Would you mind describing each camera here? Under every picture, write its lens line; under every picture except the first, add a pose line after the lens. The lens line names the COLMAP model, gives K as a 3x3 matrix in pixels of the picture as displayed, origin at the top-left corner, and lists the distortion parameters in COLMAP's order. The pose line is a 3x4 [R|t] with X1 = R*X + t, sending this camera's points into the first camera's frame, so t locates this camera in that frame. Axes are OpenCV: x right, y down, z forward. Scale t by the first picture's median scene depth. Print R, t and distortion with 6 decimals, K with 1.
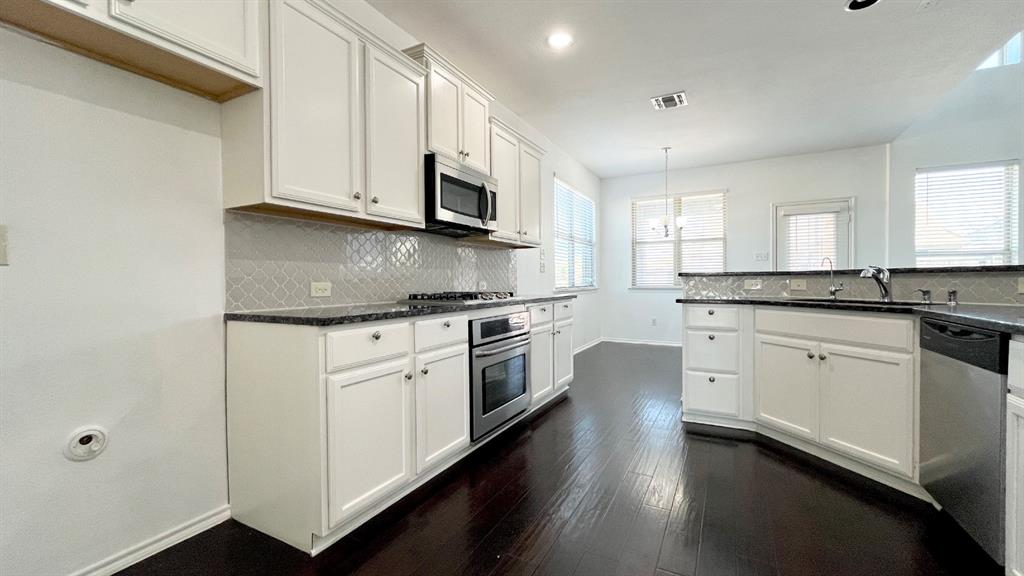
lens RADIAL K [[416.4, 0, 509.4], [0, 416.4, 288.1], [0, 0, 1]] dist [0.001465, 0.000991]
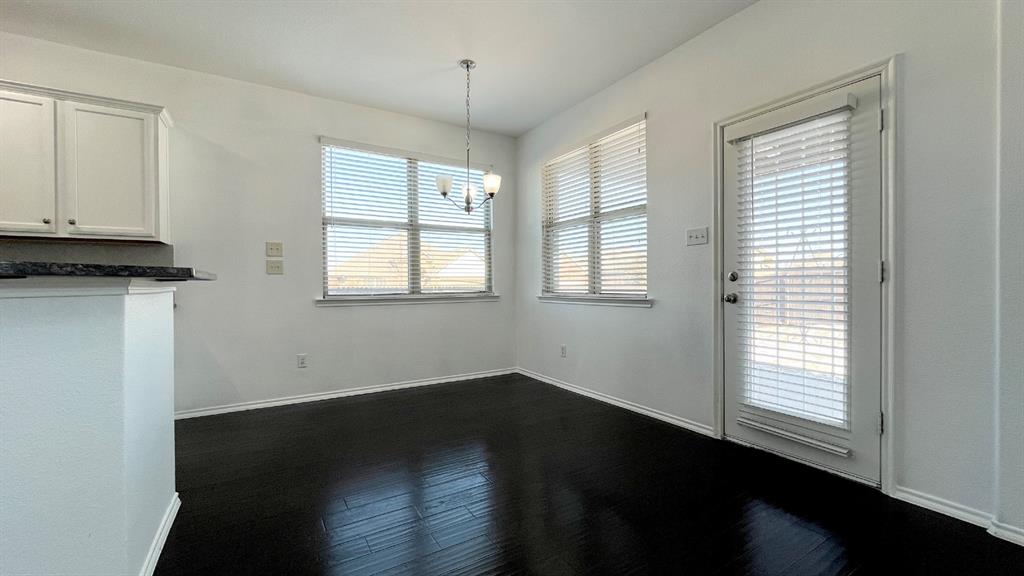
lens RADIAL K [[416.4, 0, 507.7], [0, 416.4, 284.0], [0, 0, 1]] dist [0.001465, 0.000991]
pose [[0.861564, 0.000946, -0.507649, 1.409329], [-0.009713, 0.999846, -0.014621, -0.022865], [0.507556, 0.017528, 0.861440, 1.007399]]
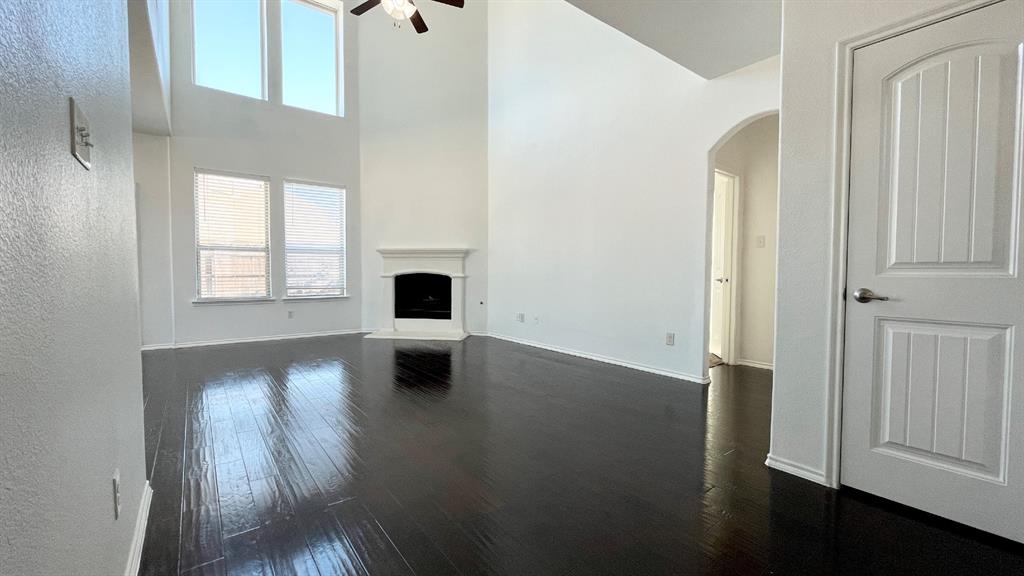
lens RADIAL K [[416.4, 0, 505.2], [0, 416.4, 287.3], [0, 0, 1]] dist [0.001465, 0.000991]
pose [[0.422695, -0.029542, 0.905790, 0.593160], [0.012011, 0.999563, 0.026995, 0.007594], [-0.906192, -0.000531, 0.422866, -0.345577]]
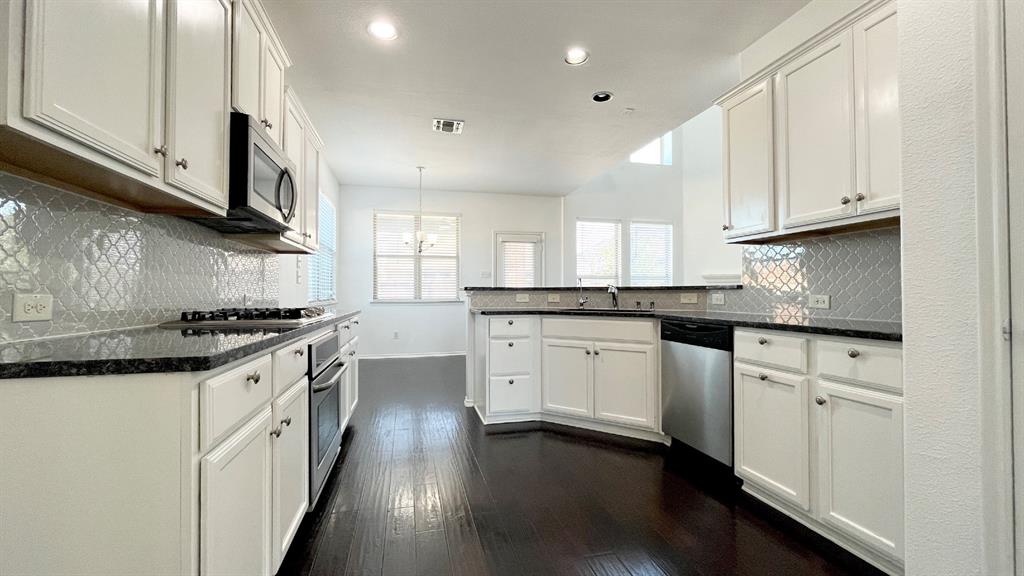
lens RADIAL K [[416.4, 0, 508.1], [0, 416.4, 287.8], [0, 0, 1]] dist [0.001465, 0.000991]
pose [[0.748091, 0.015520, 0.663415, -0.283771], [0.006690, 0.999499, -0.030926, -0.000856], [-0.663563, 0.027574, 0.747612, 0.159039]]
